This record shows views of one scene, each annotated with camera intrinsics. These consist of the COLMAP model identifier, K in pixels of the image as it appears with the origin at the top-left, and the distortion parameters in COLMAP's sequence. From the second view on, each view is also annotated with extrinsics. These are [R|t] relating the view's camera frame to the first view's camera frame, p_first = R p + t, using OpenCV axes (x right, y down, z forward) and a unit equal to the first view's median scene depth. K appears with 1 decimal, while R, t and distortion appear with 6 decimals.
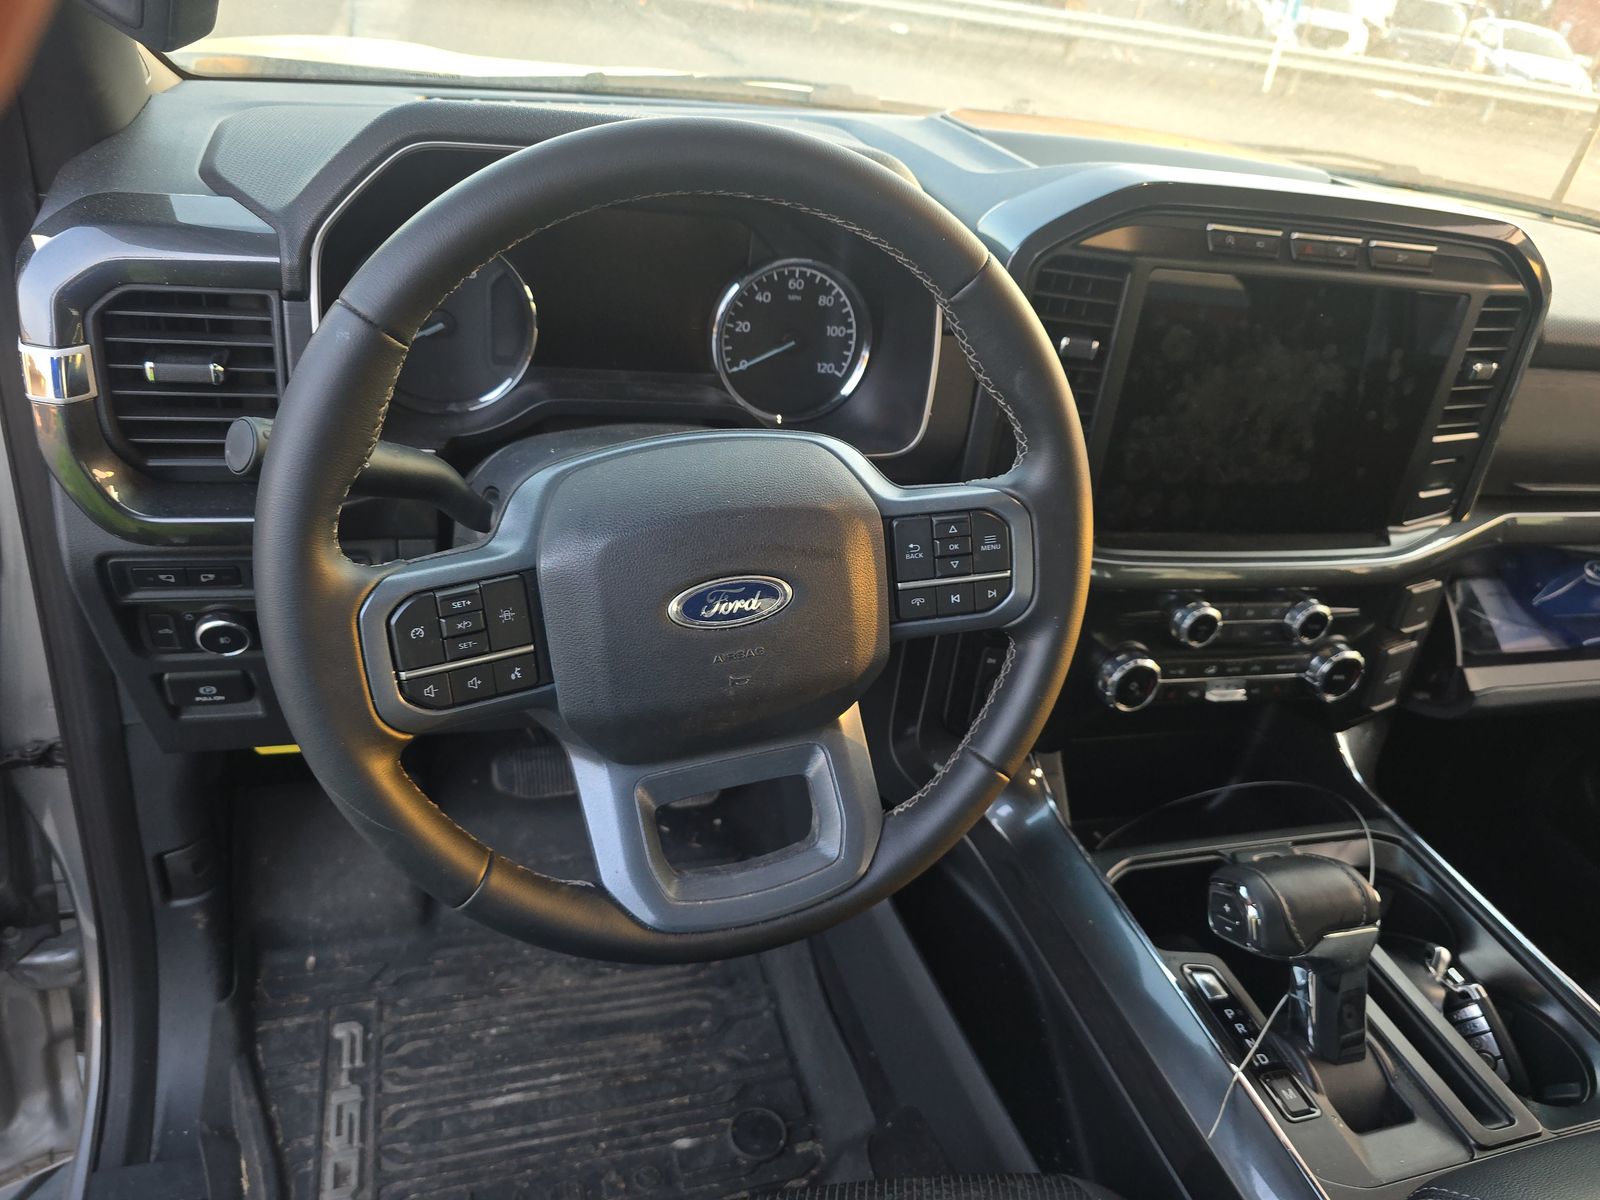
lens RADIAL K [[1080.1, 0, 801.4], [0, 1080.1, 610.8], [0, 0, 1]] dist [0.039359, -0.008959]
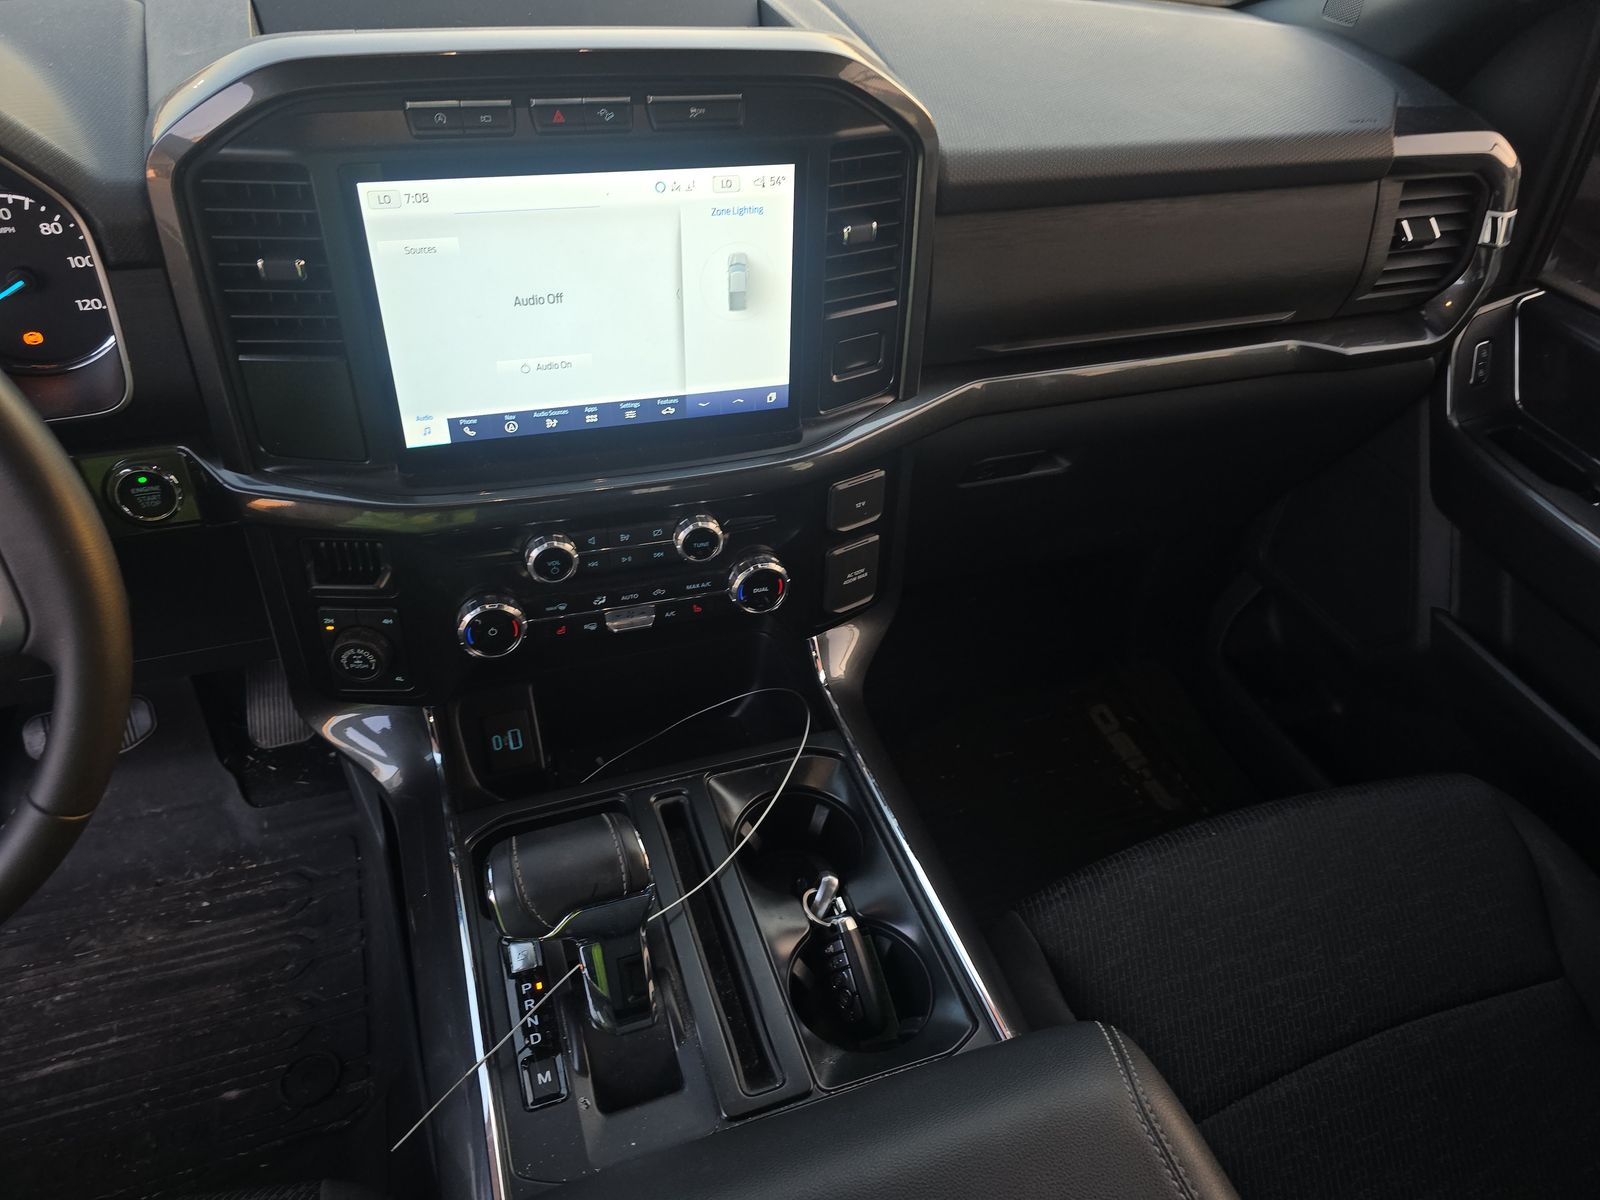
lens RADIAL K [[1080.1, 0, 799.2], [0, 1080.1, 604.4], [0, 0, 1]] dist [0.039359, -0.008959]
pose [[0.994743, -0.094360, -0.039777, 0.481669], [0.099380, 0.983245, 0.152818, -0.054051], [0.024691, -0.155968, 0.987453, 0.088350]]
